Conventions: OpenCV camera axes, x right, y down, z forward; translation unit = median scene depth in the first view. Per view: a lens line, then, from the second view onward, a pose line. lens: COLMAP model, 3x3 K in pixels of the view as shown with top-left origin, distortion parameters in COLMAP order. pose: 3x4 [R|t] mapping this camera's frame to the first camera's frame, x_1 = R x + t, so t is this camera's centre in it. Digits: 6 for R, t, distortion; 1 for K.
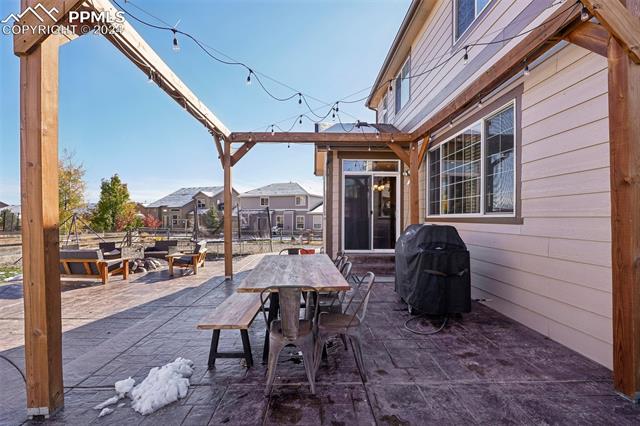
lens RADIAL K [[312.4, 0, 318.6], [0, 312.4, 216.5], [0, 0, 1]] dist [-0.000948, -0.000462]
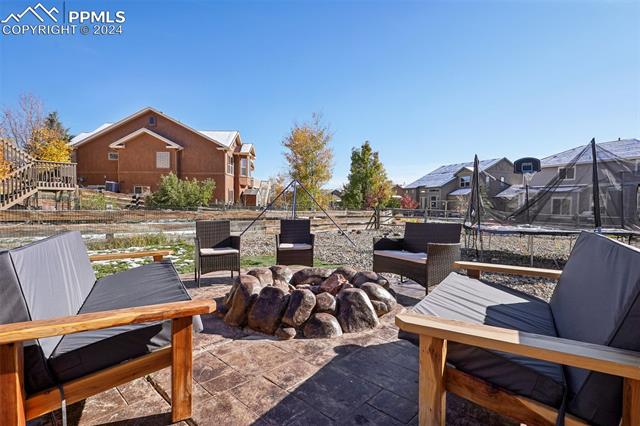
lens RADIAL K [[312.4, 0, 318.6], [0, 312.4, 216.5], [0, 0, 1]] dist [-0.000948, -0.000462]
pose [[0.710596, 0.032212, -0.702863, -0.150926], [-0.000138, 0.998958, 0.045643, 0.026127], [0.703600, -0.032336, 0.709860, 0.315458]]
